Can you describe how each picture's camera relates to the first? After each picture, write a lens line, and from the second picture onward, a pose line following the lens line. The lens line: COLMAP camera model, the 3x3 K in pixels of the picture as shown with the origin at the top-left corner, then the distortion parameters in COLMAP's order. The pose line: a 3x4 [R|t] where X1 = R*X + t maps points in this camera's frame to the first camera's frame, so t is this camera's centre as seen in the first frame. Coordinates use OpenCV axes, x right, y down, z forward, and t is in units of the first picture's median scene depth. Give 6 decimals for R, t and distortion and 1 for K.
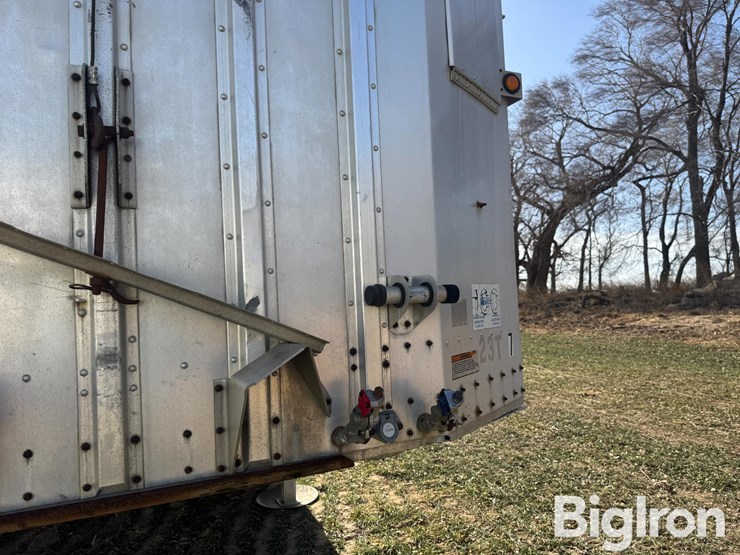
lens RADIAL K [[522.4, 0, 371.9], [0, 522.4, 283.2], [0, 0, 1]] dist [0.072260, -0.099703]
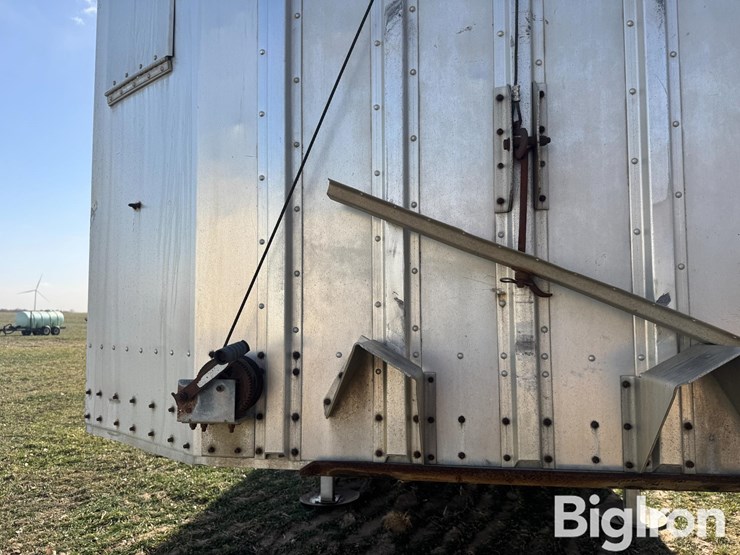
lens RADIAL K [[522.4, 0, 371.9], [0, 522.4, 283.2], [0, 0, 1]] dist [0.072260, -0.099703]
pose [[0.841289, 0.009636, -0.540499, -0.160687], [-0.012490, 0.999921, -0.001614, 0.016213], [0.540441, 0.008109, 0.841343, -0.103339]]
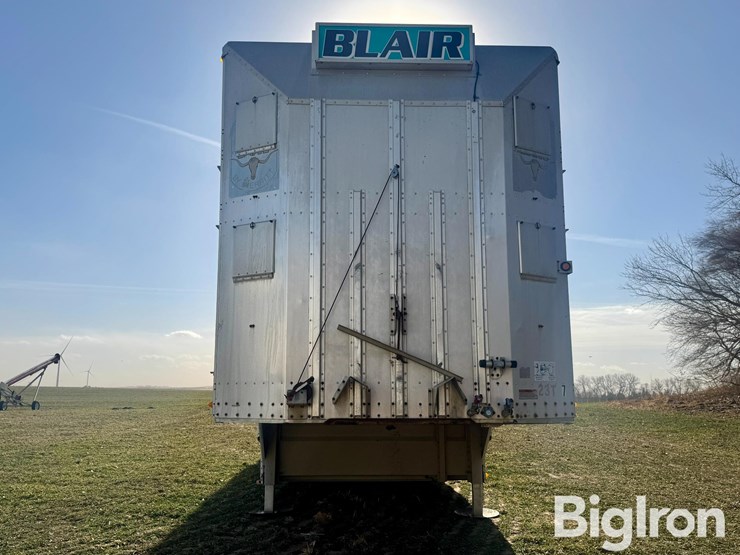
lens RADIAL K [[656.8, 0, 359.7], [0, 656.8, 277.6], [0, 0, 1]] dist [0.145858, -0.267481]
pose [[0.925733, -0.016906, -0.377801, 0.854035], [-0.025840, 0.993838, -0.107788, -0.041823], [0.377295, 0.109545, 0.919591, -2.963396]]
